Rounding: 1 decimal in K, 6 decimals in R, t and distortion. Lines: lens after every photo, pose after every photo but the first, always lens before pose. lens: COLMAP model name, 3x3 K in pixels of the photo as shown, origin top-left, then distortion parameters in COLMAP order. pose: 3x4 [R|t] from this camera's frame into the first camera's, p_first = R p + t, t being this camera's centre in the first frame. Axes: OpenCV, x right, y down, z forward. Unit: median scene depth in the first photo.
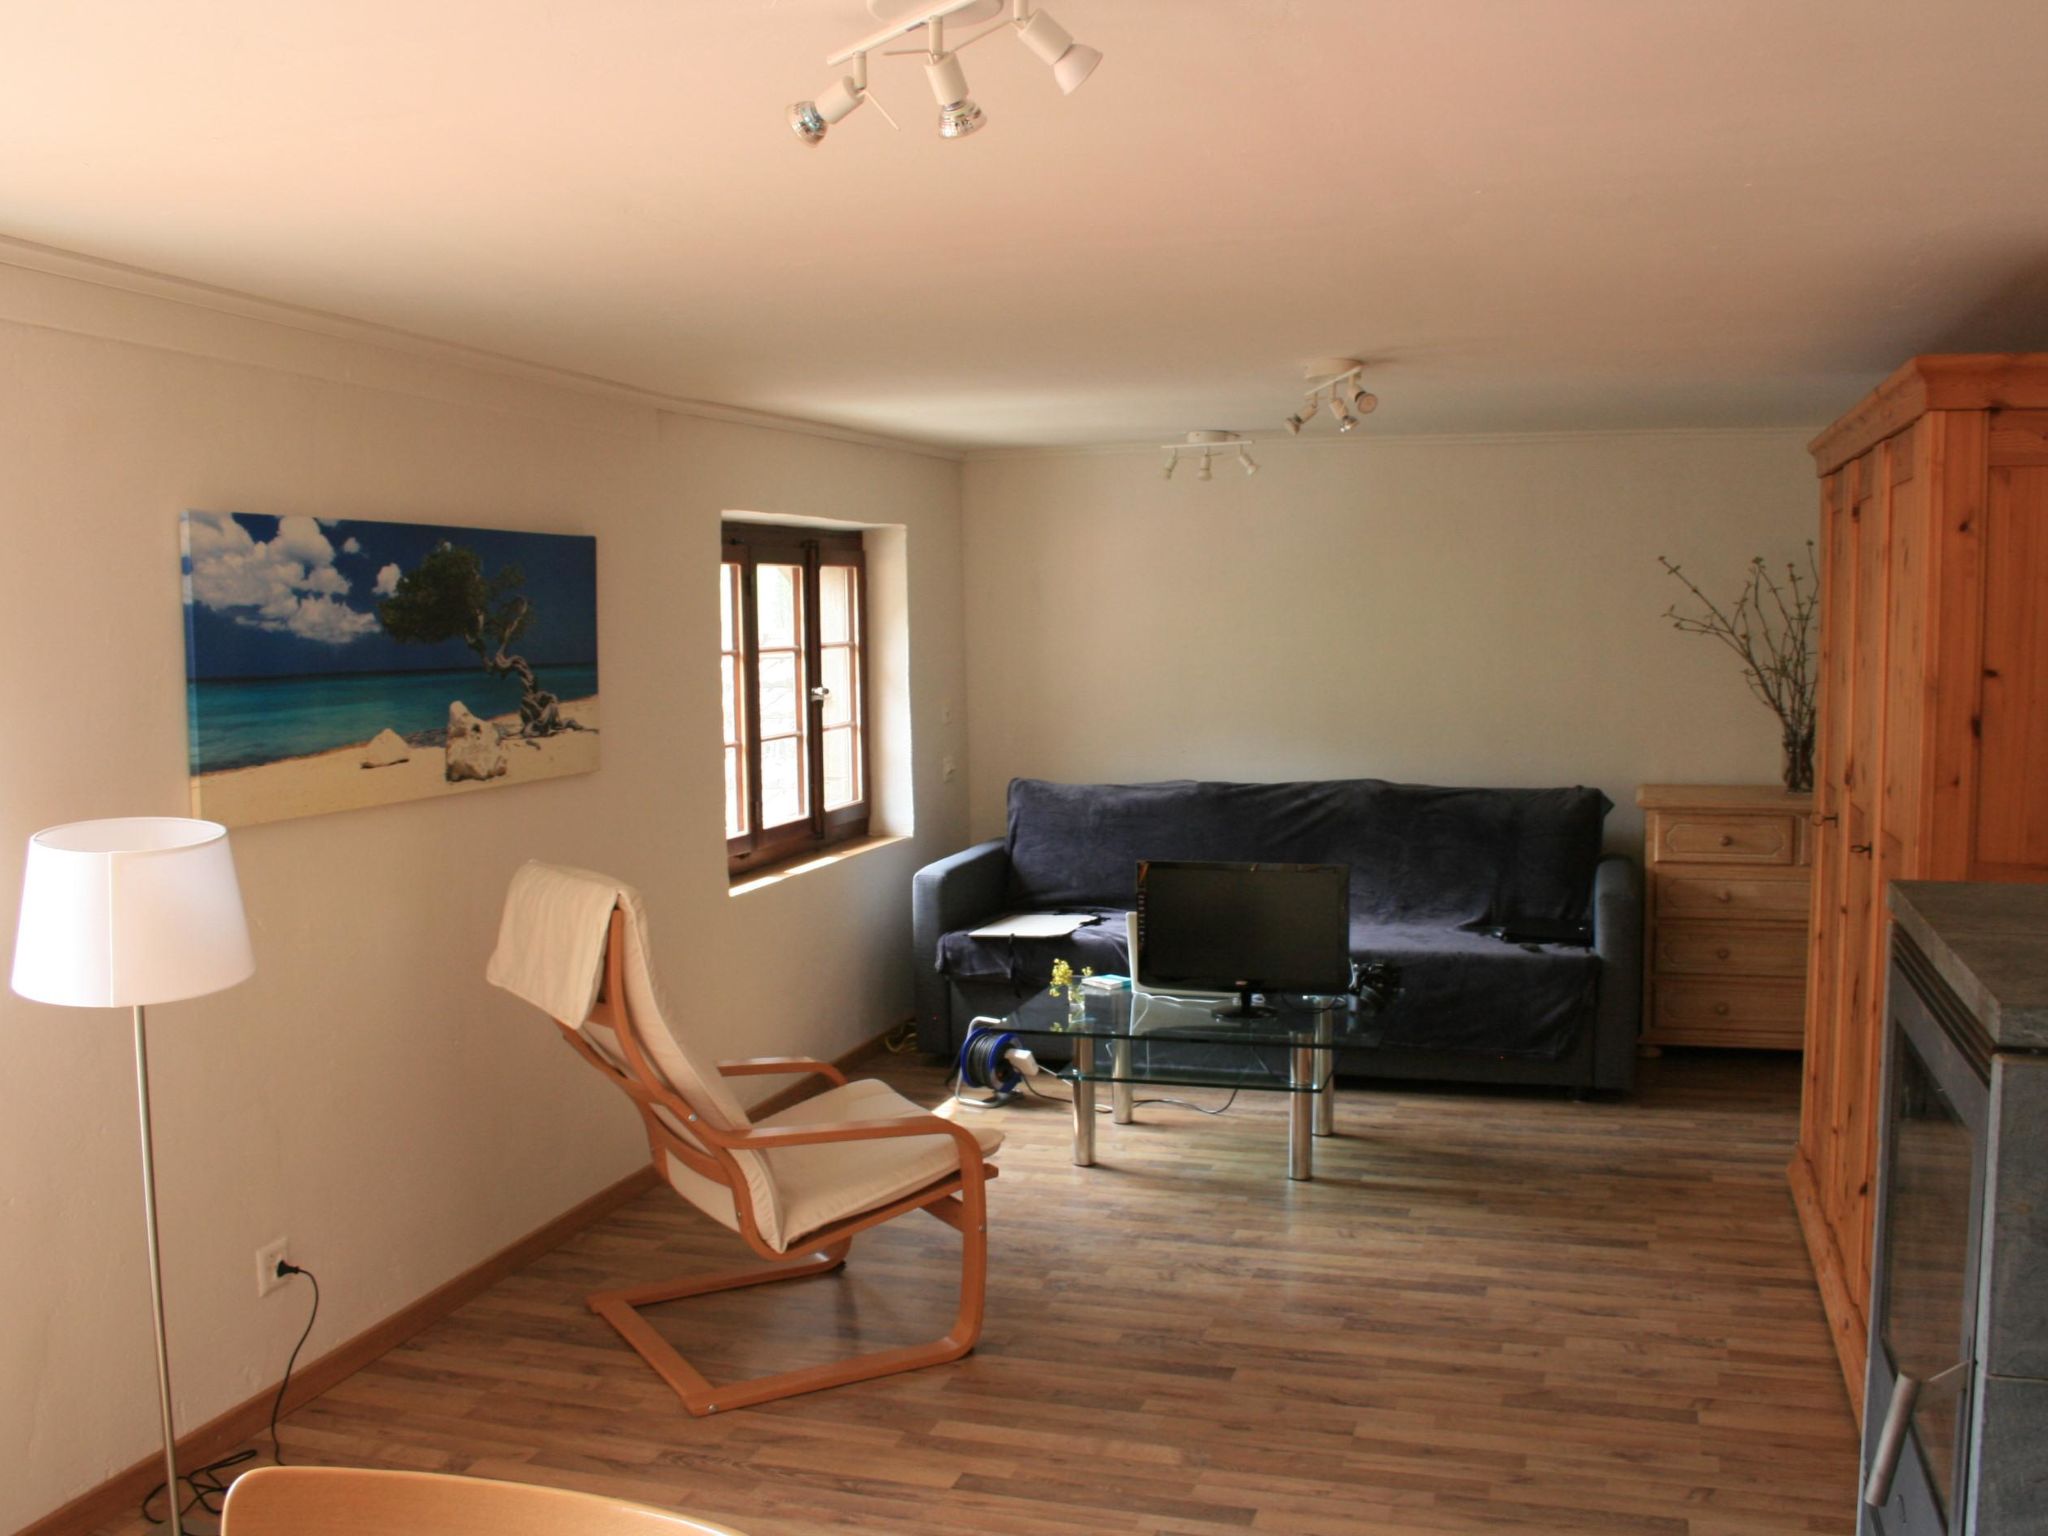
lens RADIAL K [[1915.7, 0, 1023.7], [0, 1915.7, 776.6], [0, 0, 1]] dist [-0.113328, 0.000000]
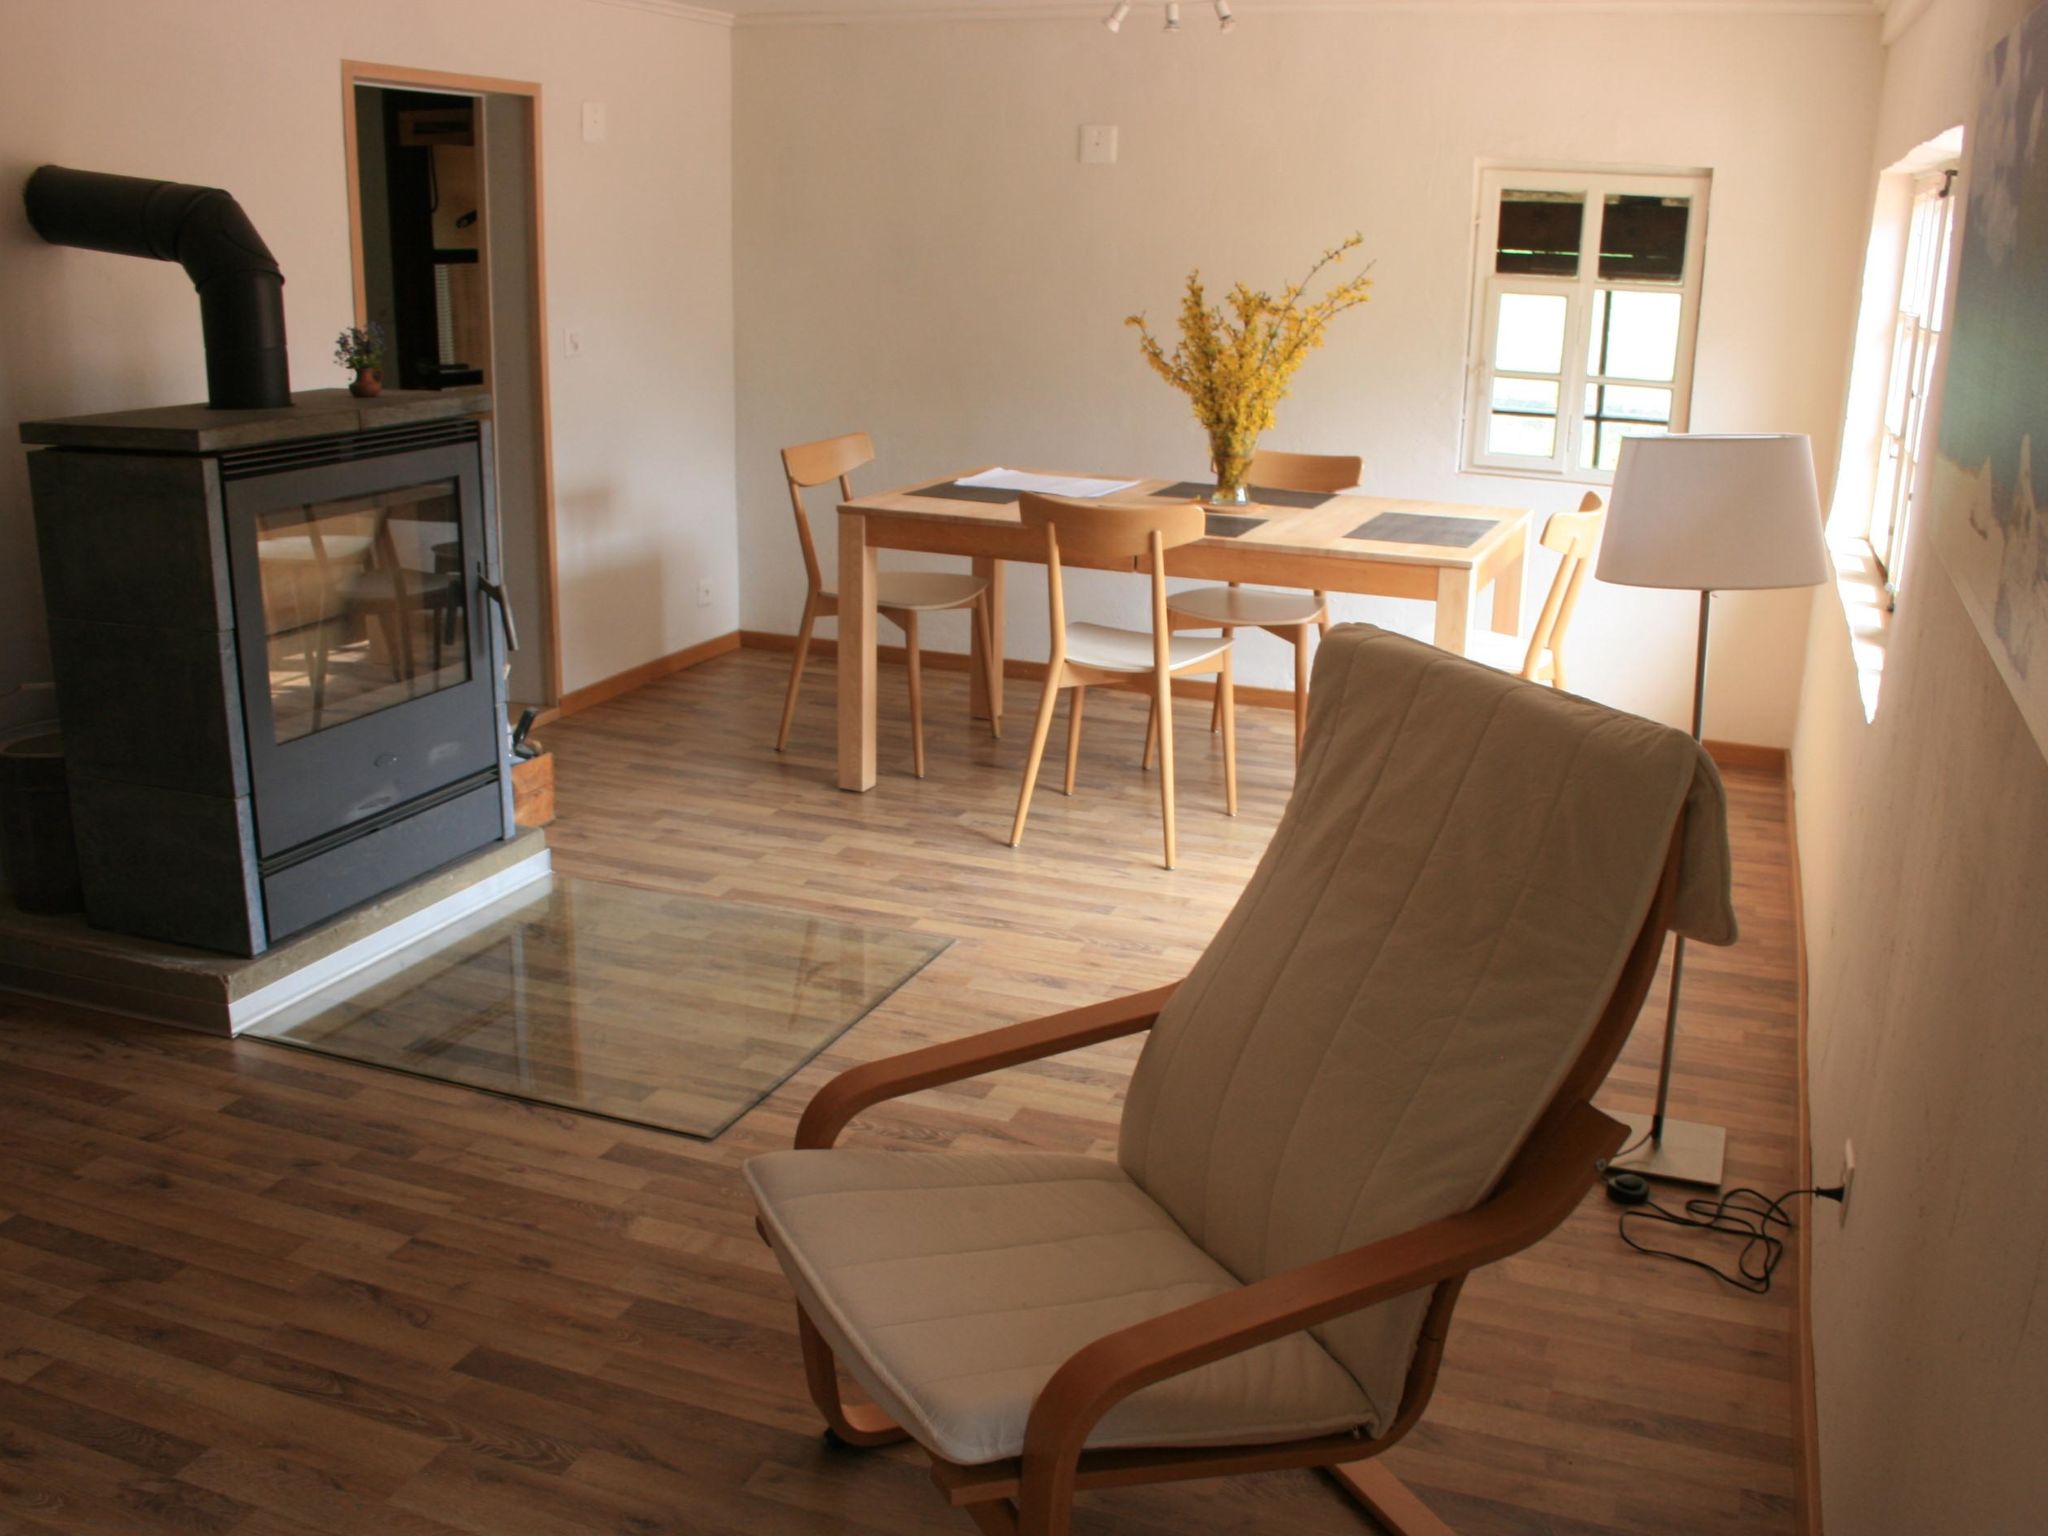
lens RADIAL K [[1915.7, 0, 1031.6], [0, 1915.7, 747.5], [0, 0, 1]] dist [-0.113328, 0.000000]
pose [[-0.997931, -0.017523, 0.061860, -0.129130], [0.005064, 0.937732, 0.347322, -0.123272], [-0.064094, 0.346917, -0.935703, 1.501597]]
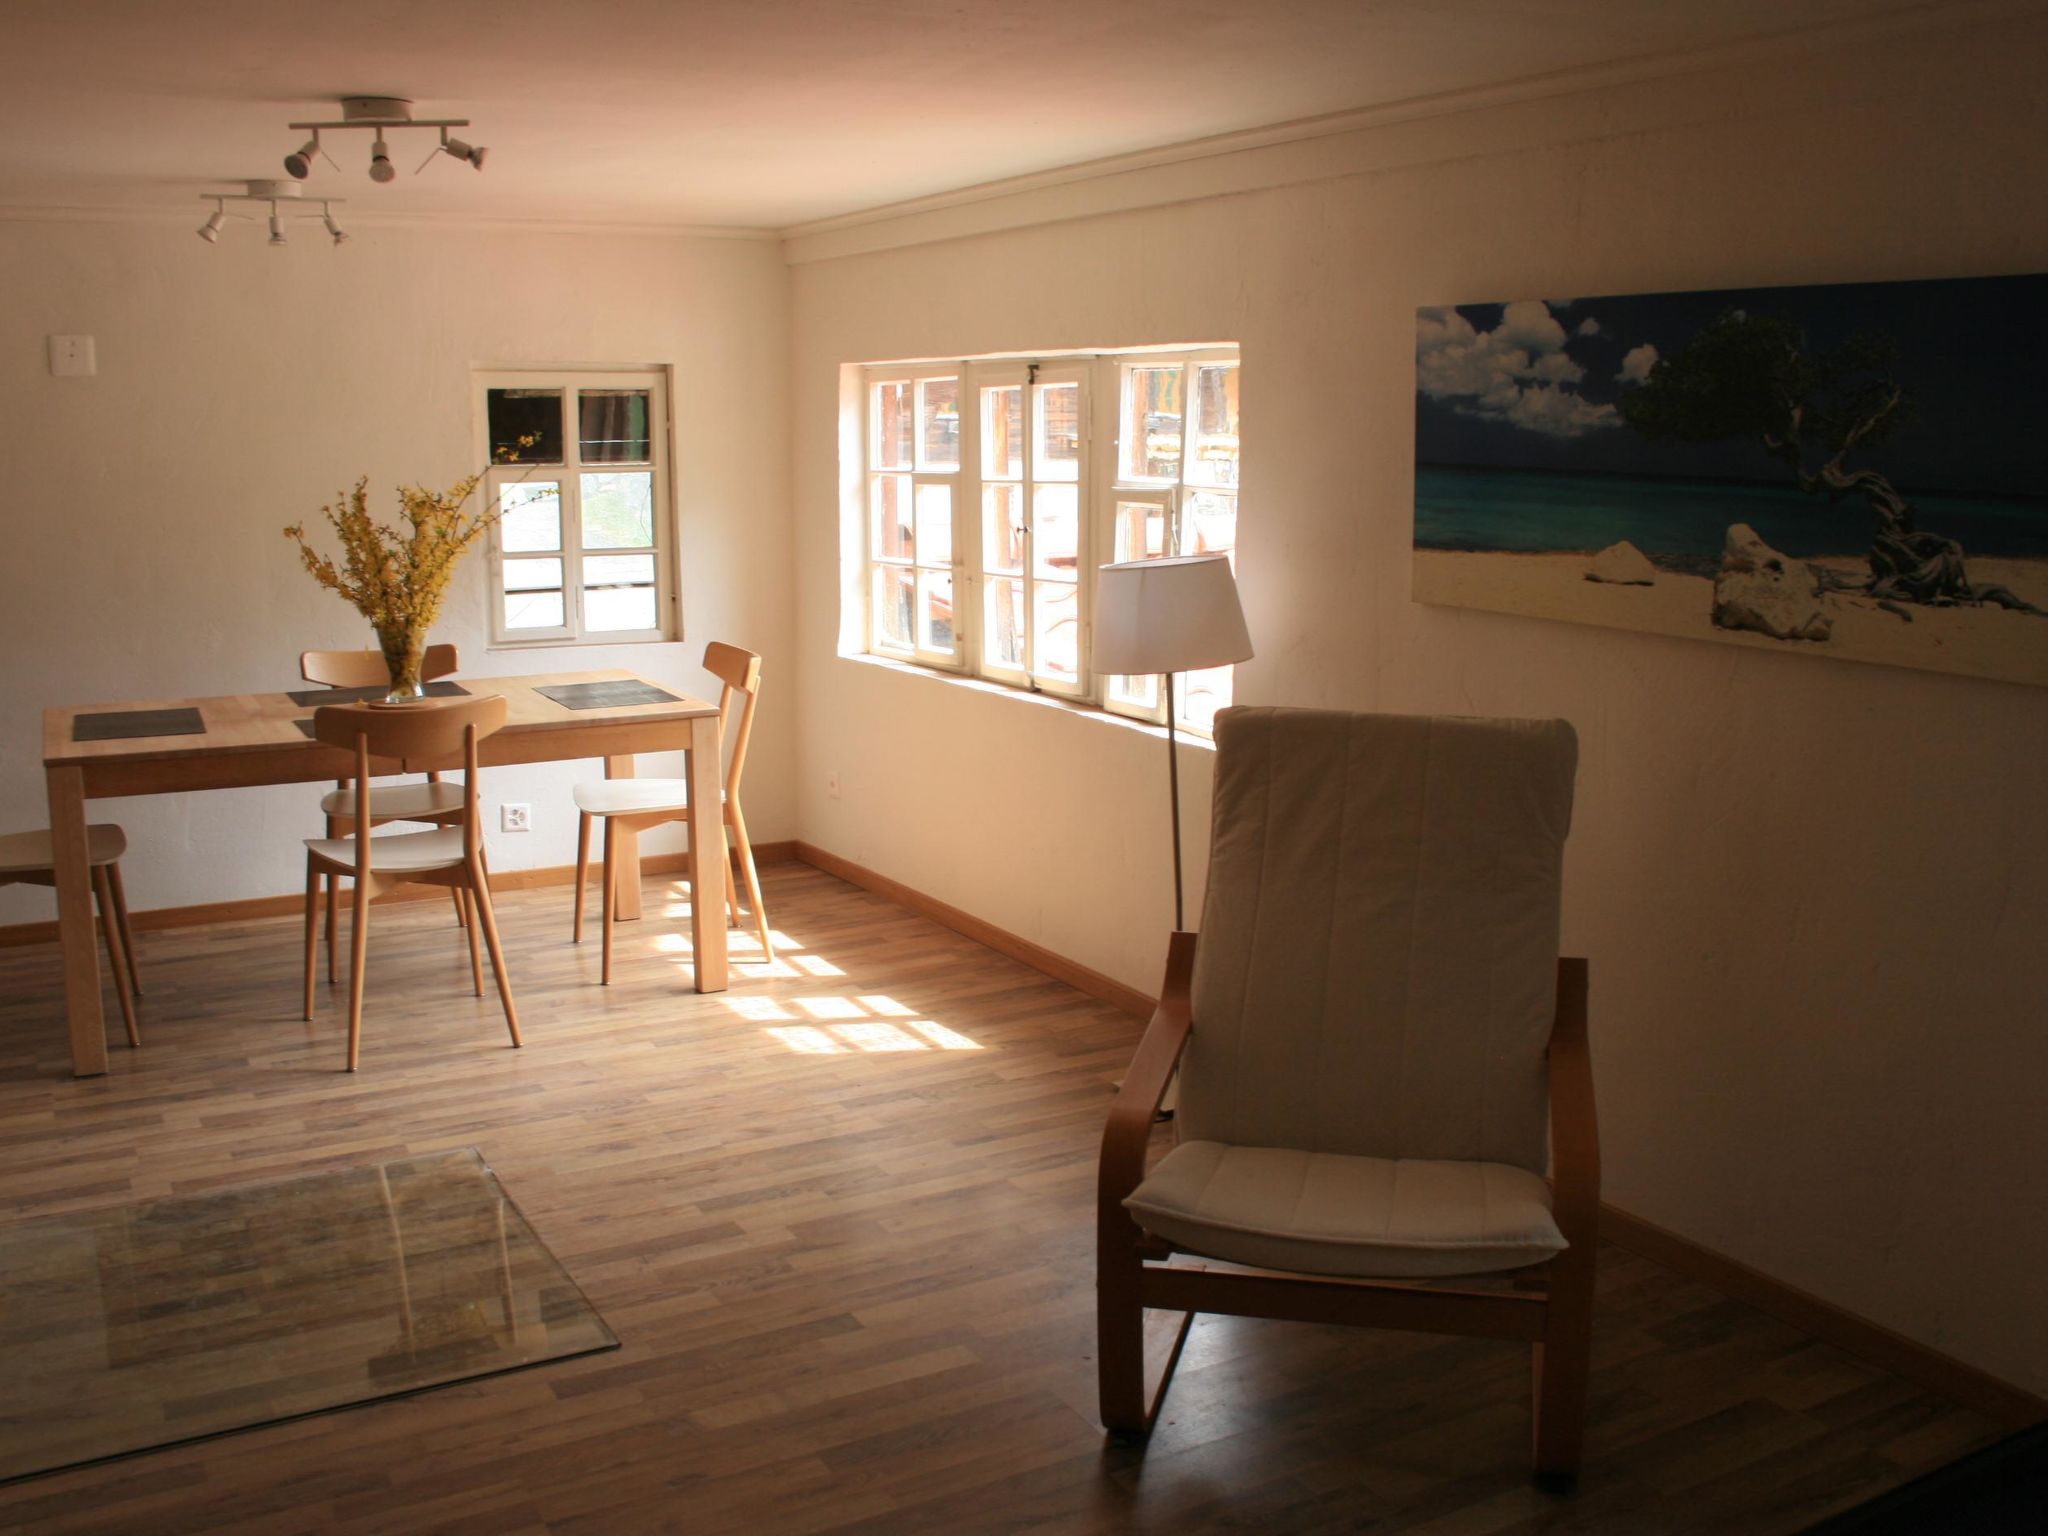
lens RADIAL K [[1915.7, 0, 1035.5], [0, 1915.7, 770.8], [0, 0, 1]] dist [-0.113328, 0.000000]
pose [[-0.686442, 0.151577, -0.711211, 0.473943], [-0.045420, 0.967187, 0.249971, -0.128069], [0.725764, 0.203894, -0.657034, 1.410320]]
